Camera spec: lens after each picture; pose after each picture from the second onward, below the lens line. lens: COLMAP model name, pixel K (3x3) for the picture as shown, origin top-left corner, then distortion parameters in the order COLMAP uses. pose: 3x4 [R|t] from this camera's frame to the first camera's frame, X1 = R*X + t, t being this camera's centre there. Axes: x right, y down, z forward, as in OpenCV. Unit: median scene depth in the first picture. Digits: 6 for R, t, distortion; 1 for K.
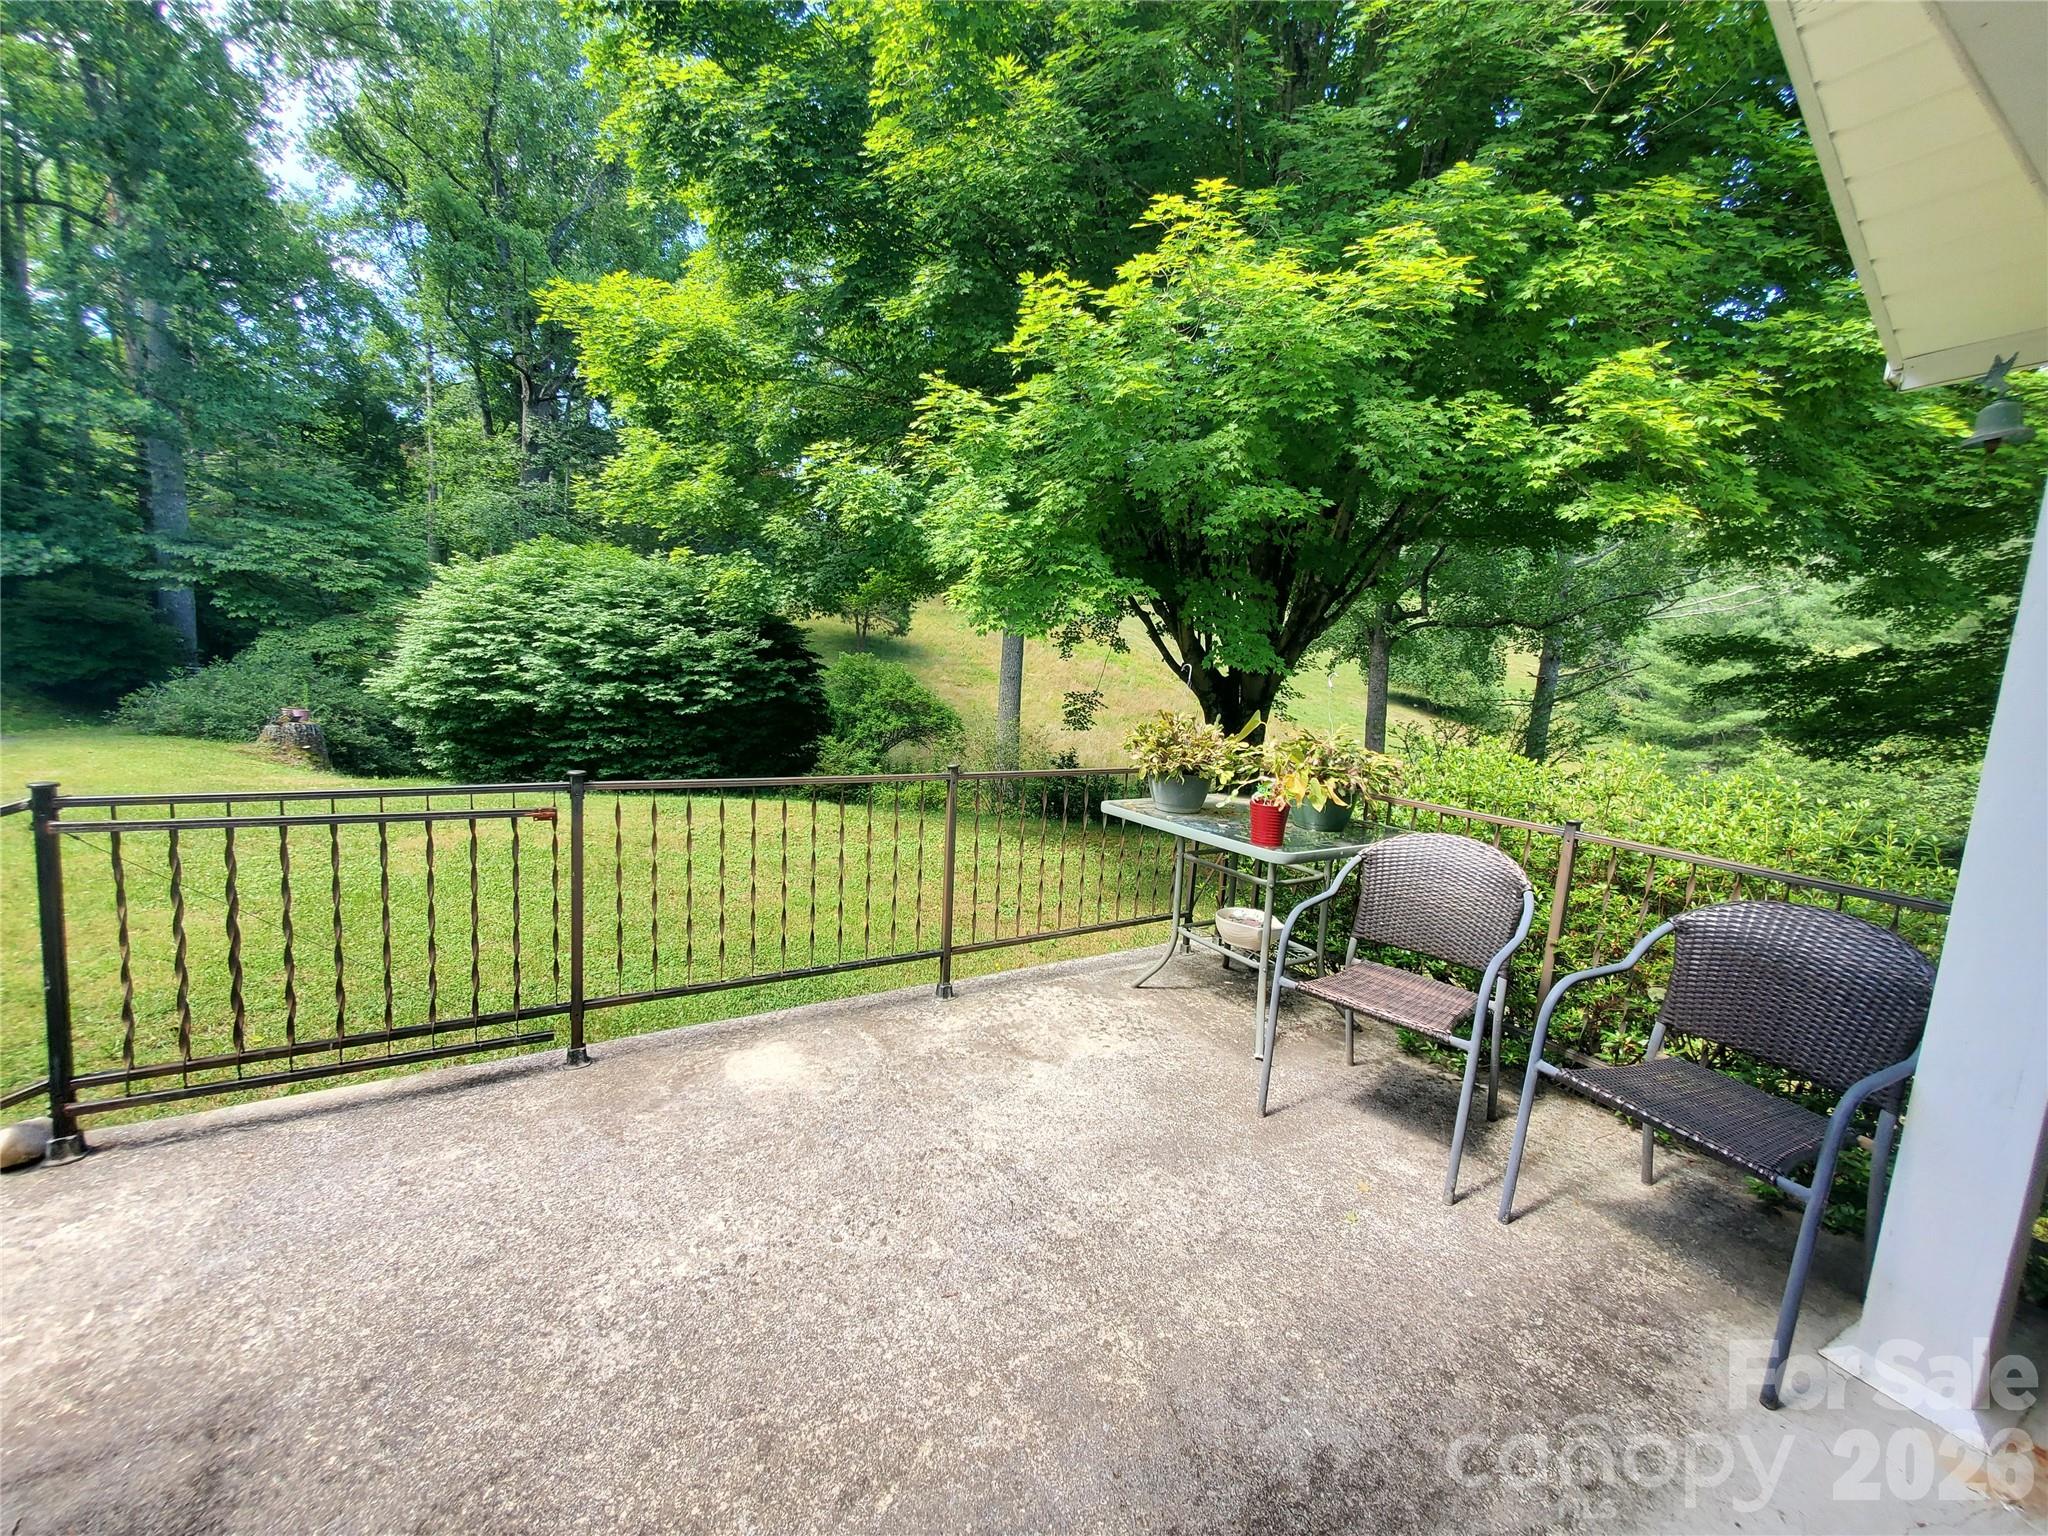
lens RADIAL K [[812.9, 0, 1026.8], [0, 812.9, 761.9], [0, 0, 1]] dist [-0.000745, 0.000241]
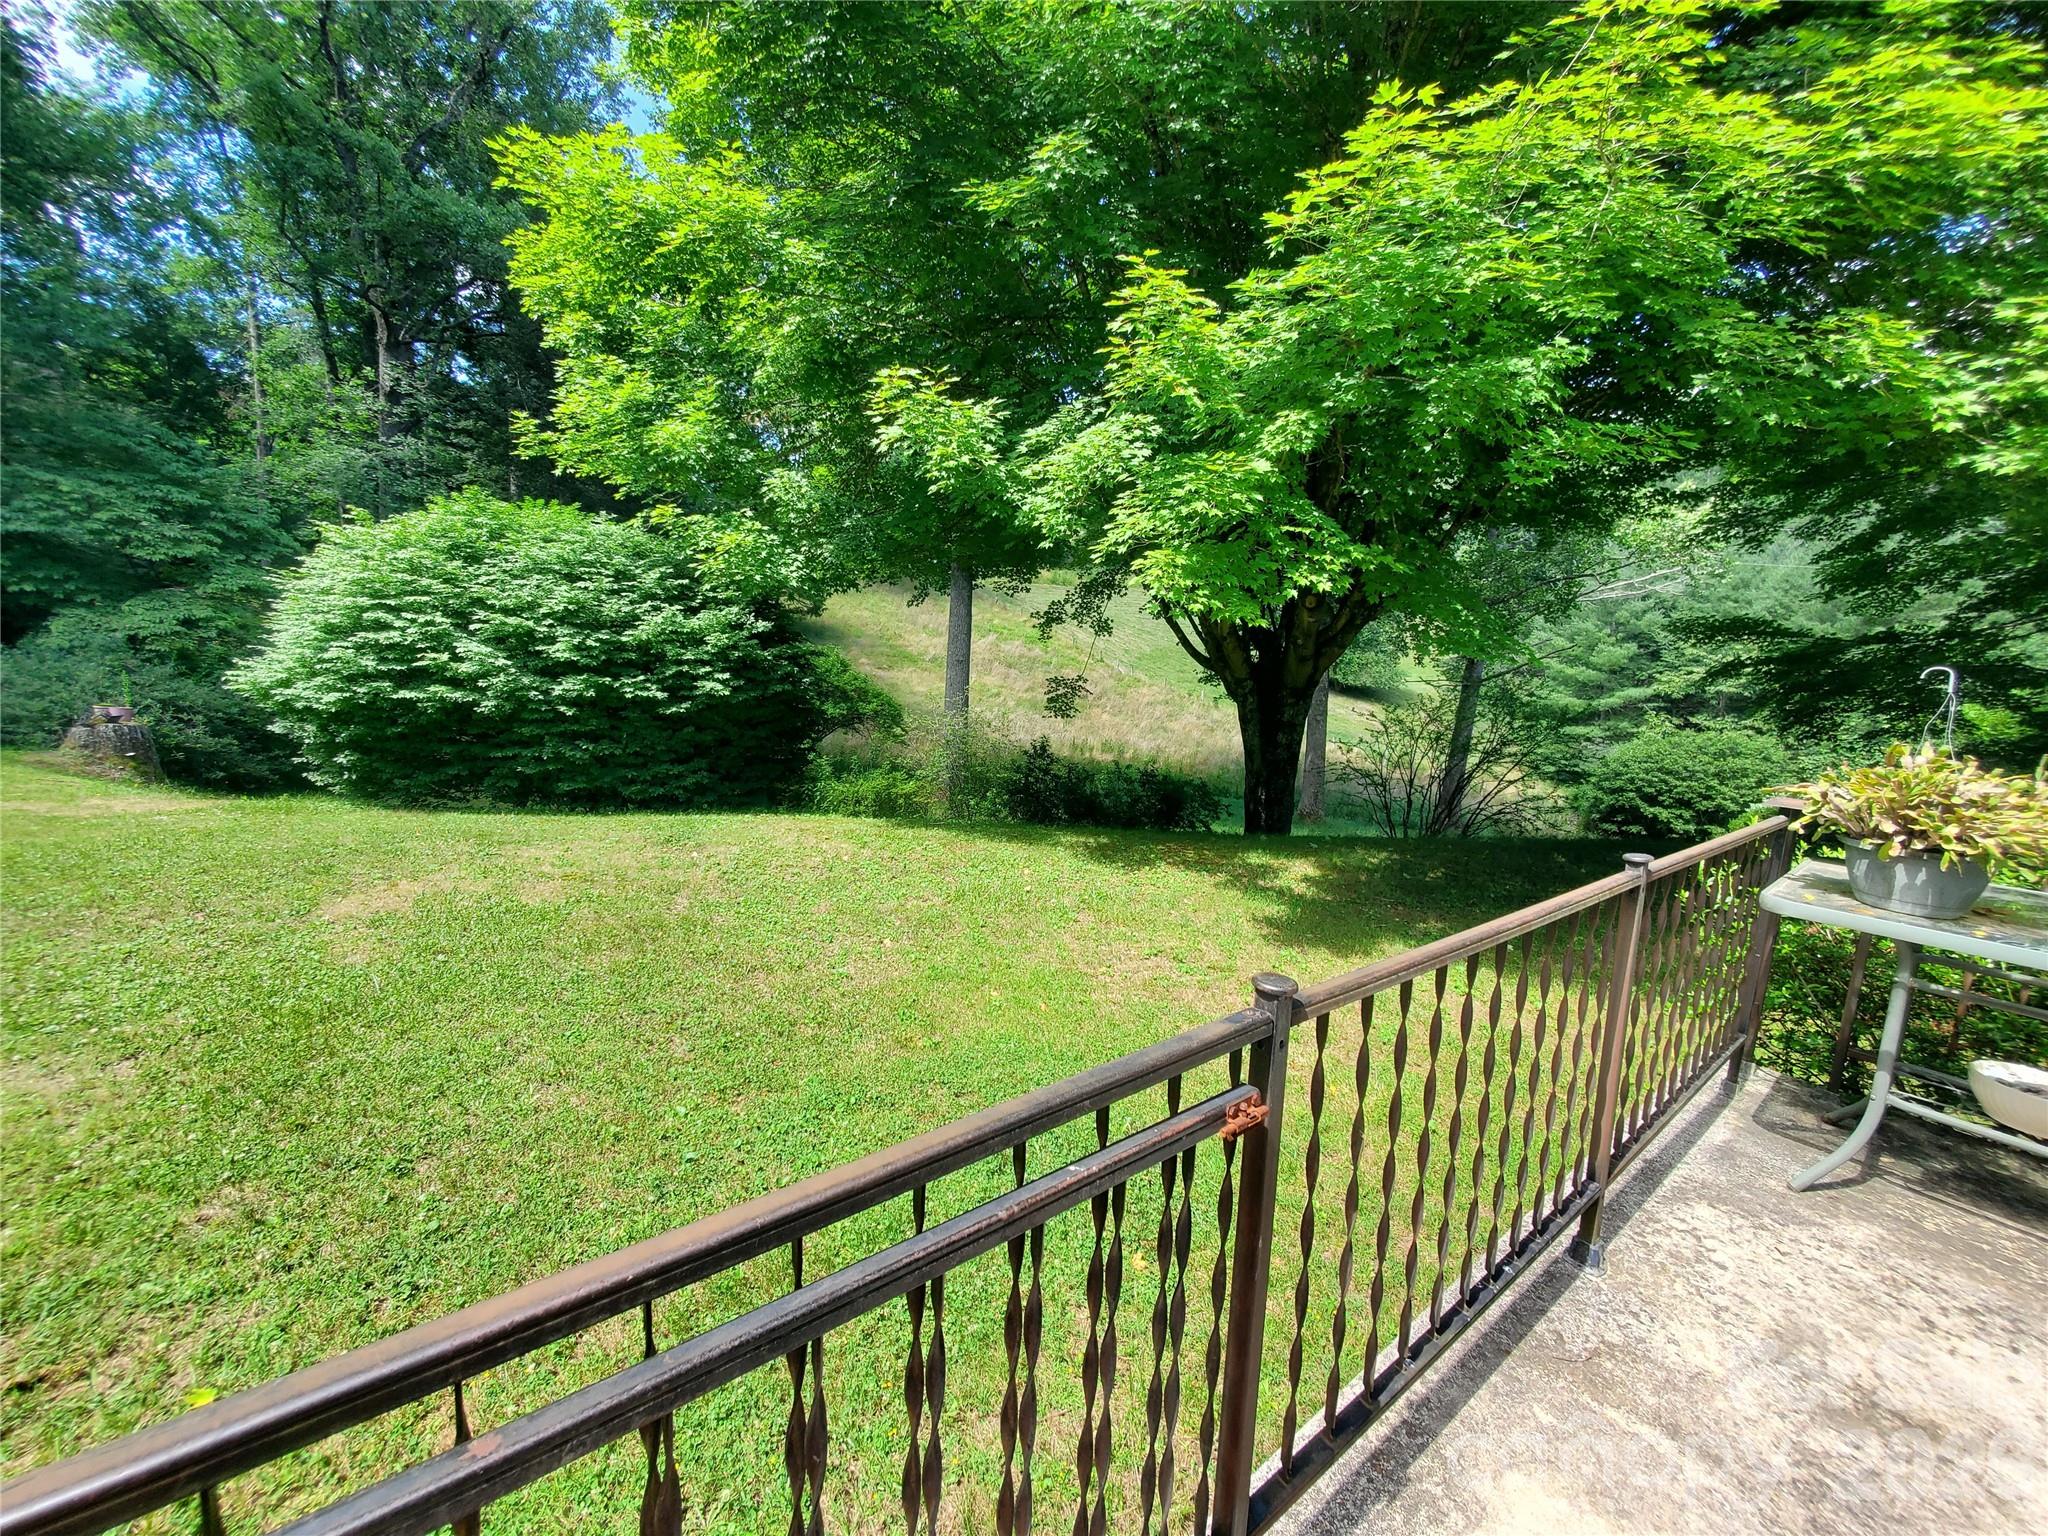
lens RADIAL K [[812.9, 0, 1024.6], [0, 812.9, 762.2], [0, 0, 1]] dist [-0.000745, 0.000241]
pose [[0.992361, -0.019508, 0.121813, -0.167634], [0.016579, 0.999550, 0.025015, -0.024096], [-0.122246, -0.022804, 0.992238, 0.149243]]
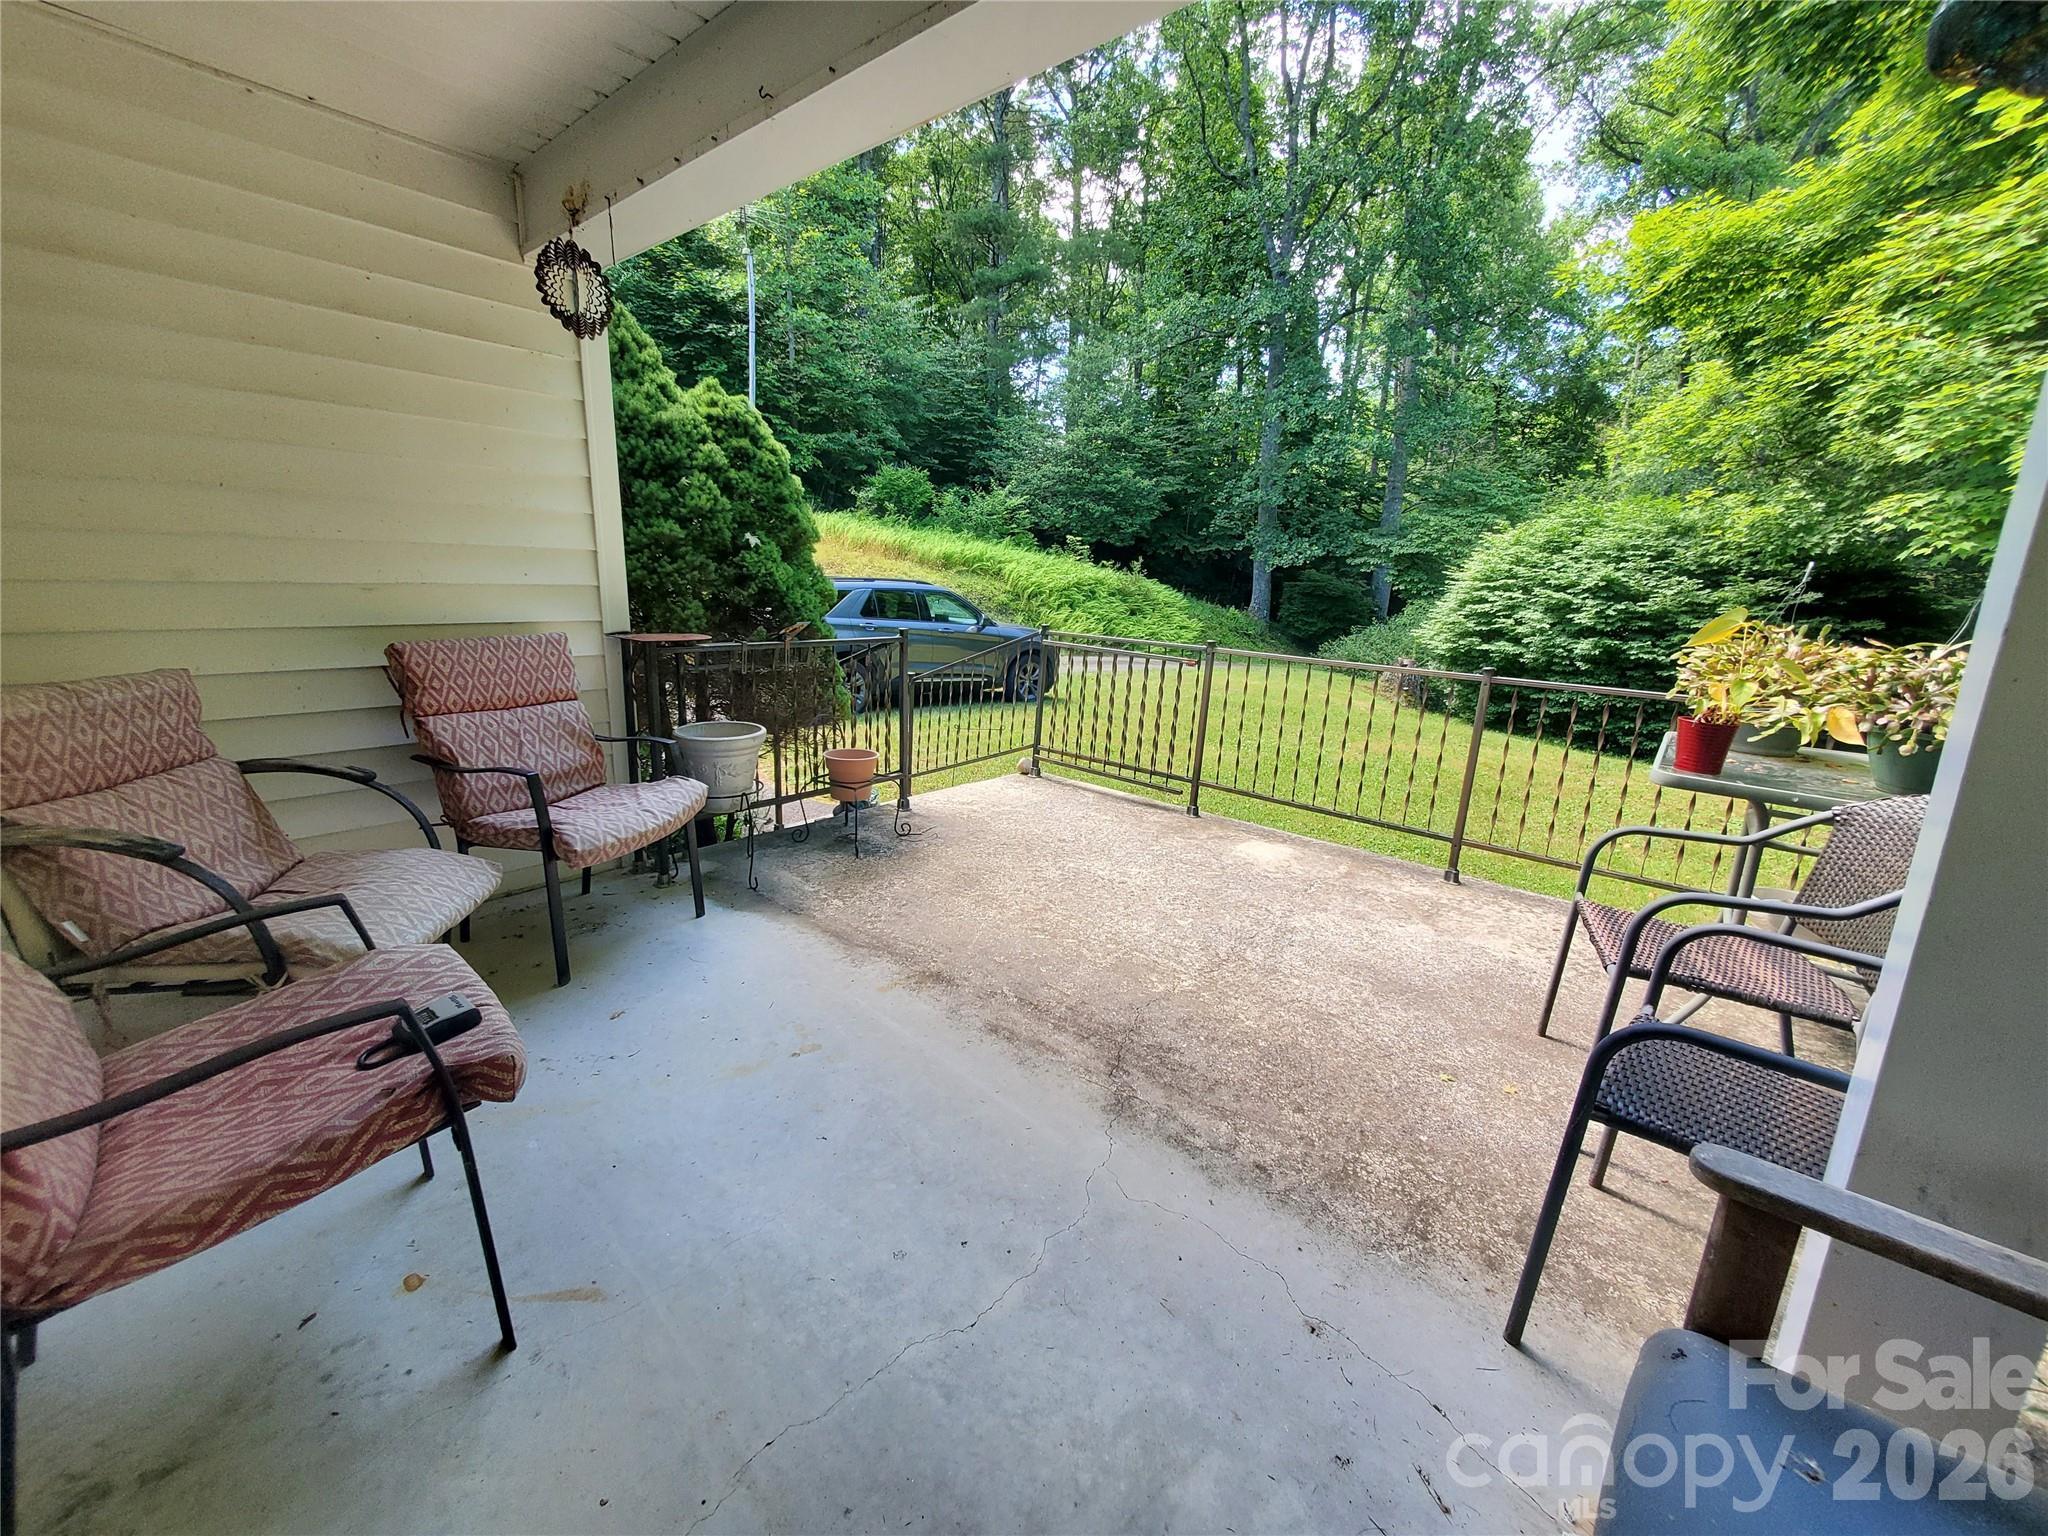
lens RADIAL K [[812.9, 0, 1029.5], [0, 812.9, 765.4], [0, 0, 1]] dist [-0.000745, 0.000241]
pose [[0.318295, 0.175753, -0.931557, 0.217577], [-0.145776, 0.980051, 0.135094, 0.021577], [0.936717, 0.092799, 0.337565, 0.024486]]
